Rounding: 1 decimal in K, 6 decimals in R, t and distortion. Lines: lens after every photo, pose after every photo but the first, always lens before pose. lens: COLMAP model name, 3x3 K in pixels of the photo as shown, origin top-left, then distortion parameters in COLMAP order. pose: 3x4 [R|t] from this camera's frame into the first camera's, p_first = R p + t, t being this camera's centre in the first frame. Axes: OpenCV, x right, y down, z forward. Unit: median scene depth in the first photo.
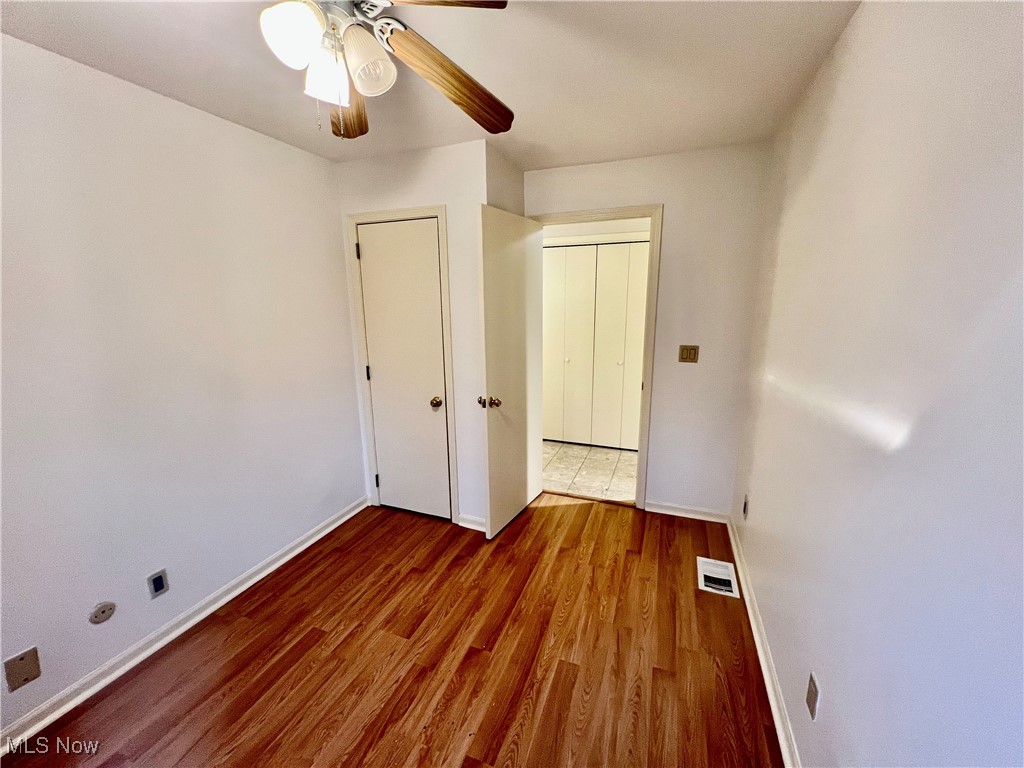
lens RADIAL K [[408.9, 0, 511.2], [0, 408.9, 384.0], [0, 0, 1]] dist [-0.007976, 0.001051]
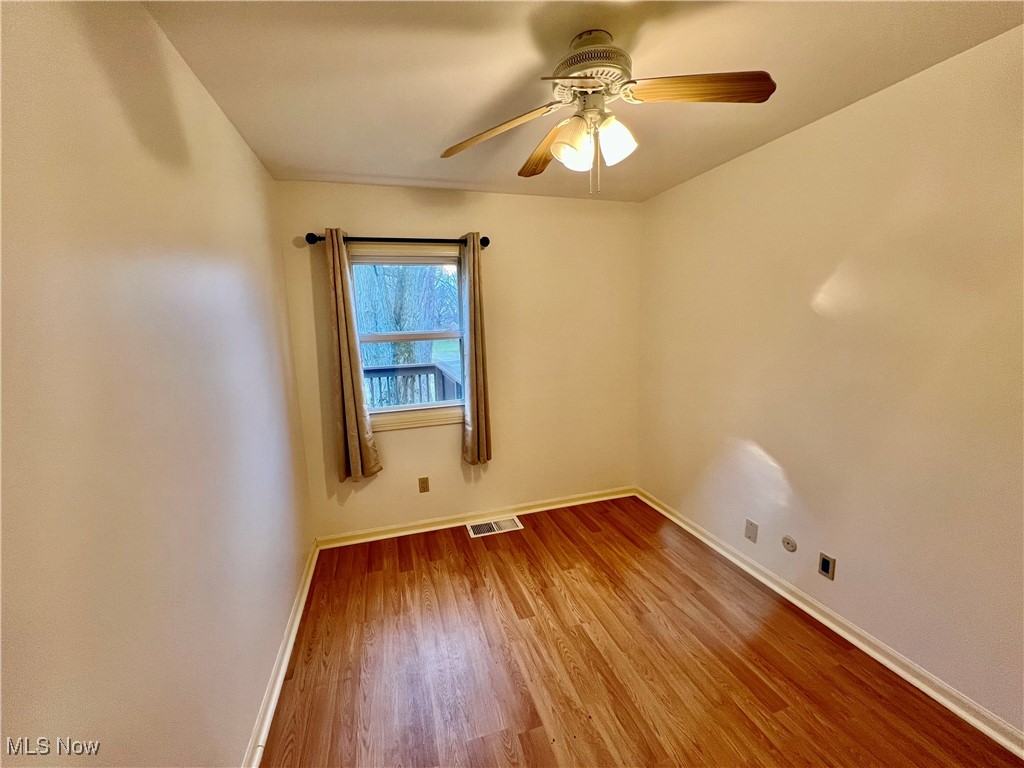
lens RADIAL K [[411.4, 0, 508.5], [0, 411.4, 382.3], [0, 0, 1]] dist [-0.002269, 0.000064]
pose [[-0.785506, 0.130586, -0.604920, 0.442993], [-0.089219, 0.943376, 0.319503, -0.273443], [0.612390, 0.304942, -0.729376, 1.257624]]
